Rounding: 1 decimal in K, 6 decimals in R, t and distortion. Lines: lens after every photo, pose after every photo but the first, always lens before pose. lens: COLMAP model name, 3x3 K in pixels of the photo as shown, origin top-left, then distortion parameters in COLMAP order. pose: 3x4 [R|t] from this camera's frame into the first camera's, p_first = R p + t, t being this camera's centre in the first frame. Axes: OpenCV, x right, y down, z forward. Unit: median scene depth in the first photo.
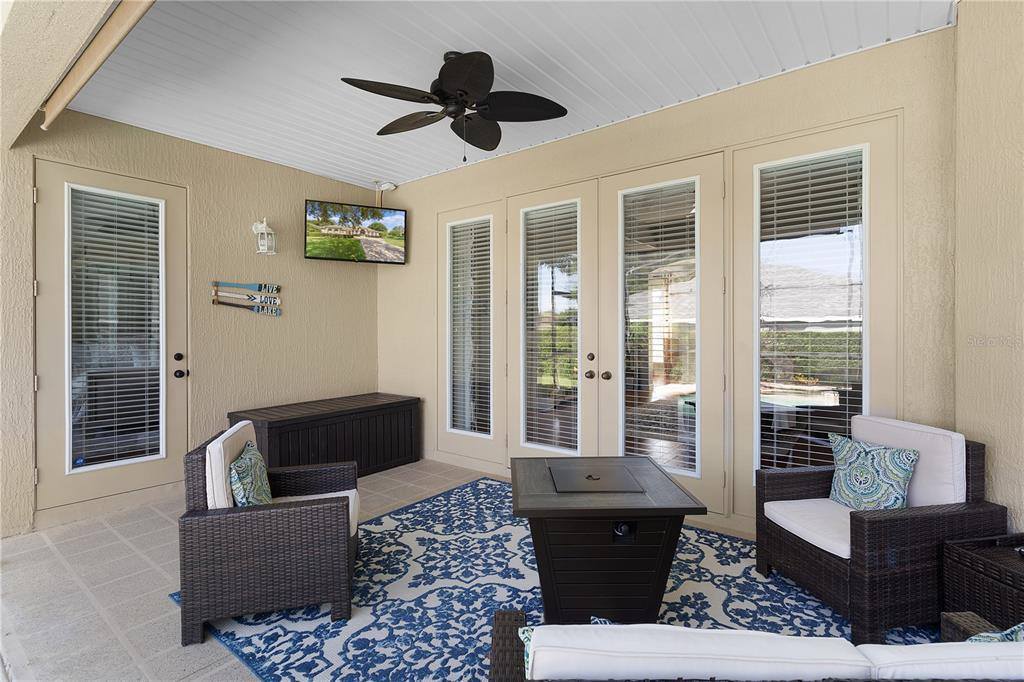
lens RADIAL K [[494.7, 0, 510.4], [0, 494.7, 335.9], [0, 0, 1]] dist [0.035940, 0.000047]
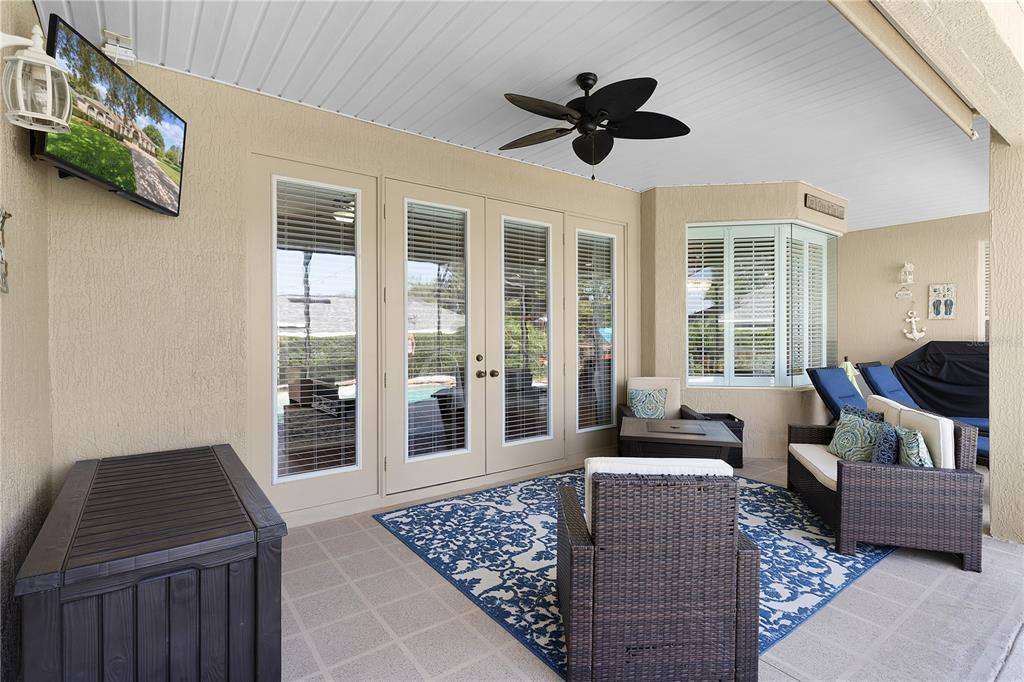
lens RADIAL K [[490.8, 0, 510.5], [0, 490.8, 335.5], [0, 0, 1]] dist [0.001905, 0.000202]
pose [[0.255438, -0.000596, 0.966825, -0.872731], [0.010542, 0.999942, -0.002168, -0.004410], [-0.966768, 0.010746, 0.255430, 0.656443]]
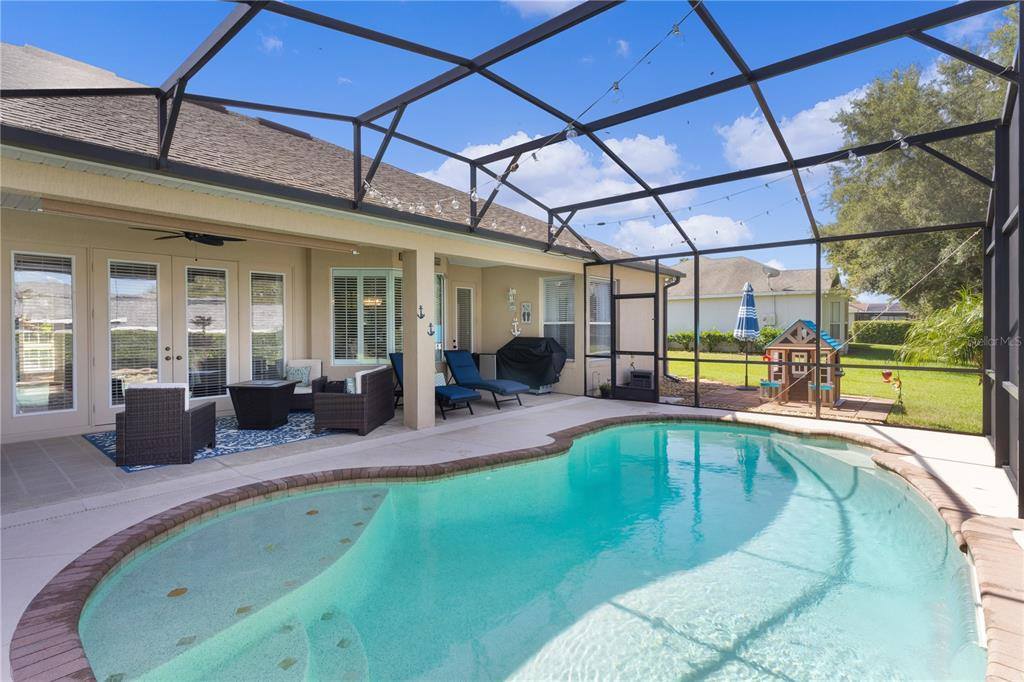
lens RADIAL K [[490.8, 0, 510.5], [0, 490.8, 335.5], [0, 0, 1]] dist [0.001905, 0.000202]
pose [[0.042194, -0.009597, 0.999063, -1.662574], [0.015066, 0.999846, 0.008969, -0.006990], [-0.998996, 0.014674, 0.042332, -0.391699]]
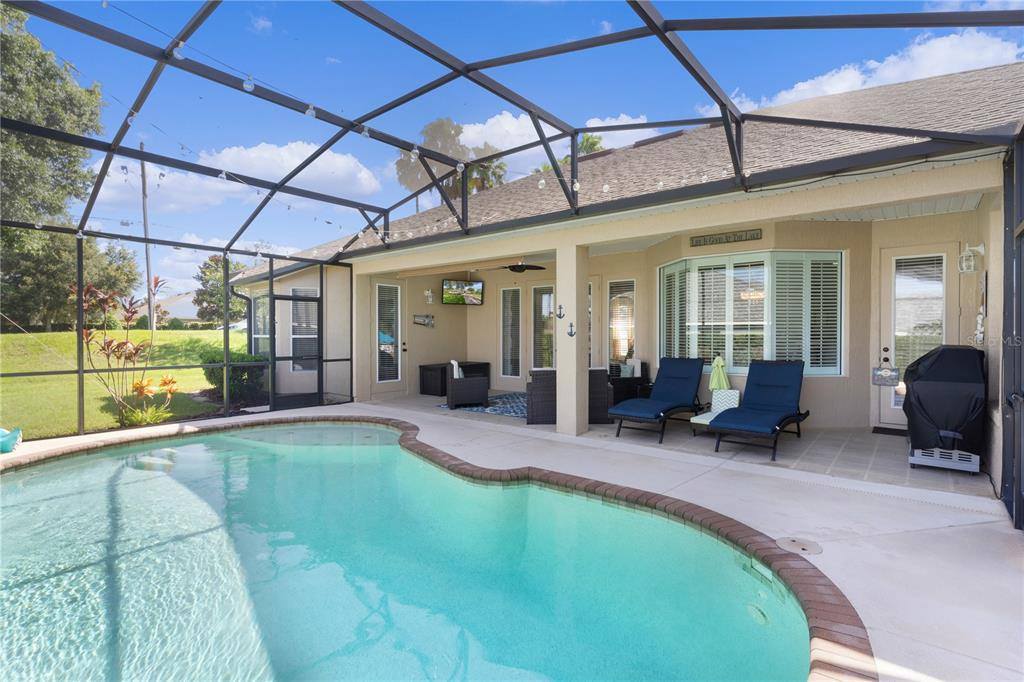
lens RADIAL K [[490.8, 0, 510.5], [0, 490.8, 335.5], [0, 0, 1]] dist [0.001905, 0.000202]
pose [[0.999704, -0.001877, -0.024239, -0.031668], [0.001803, 0.999994, -0.003063, 0.007093], [0.024244, 0.003018, 0.999702, -1.703469]]
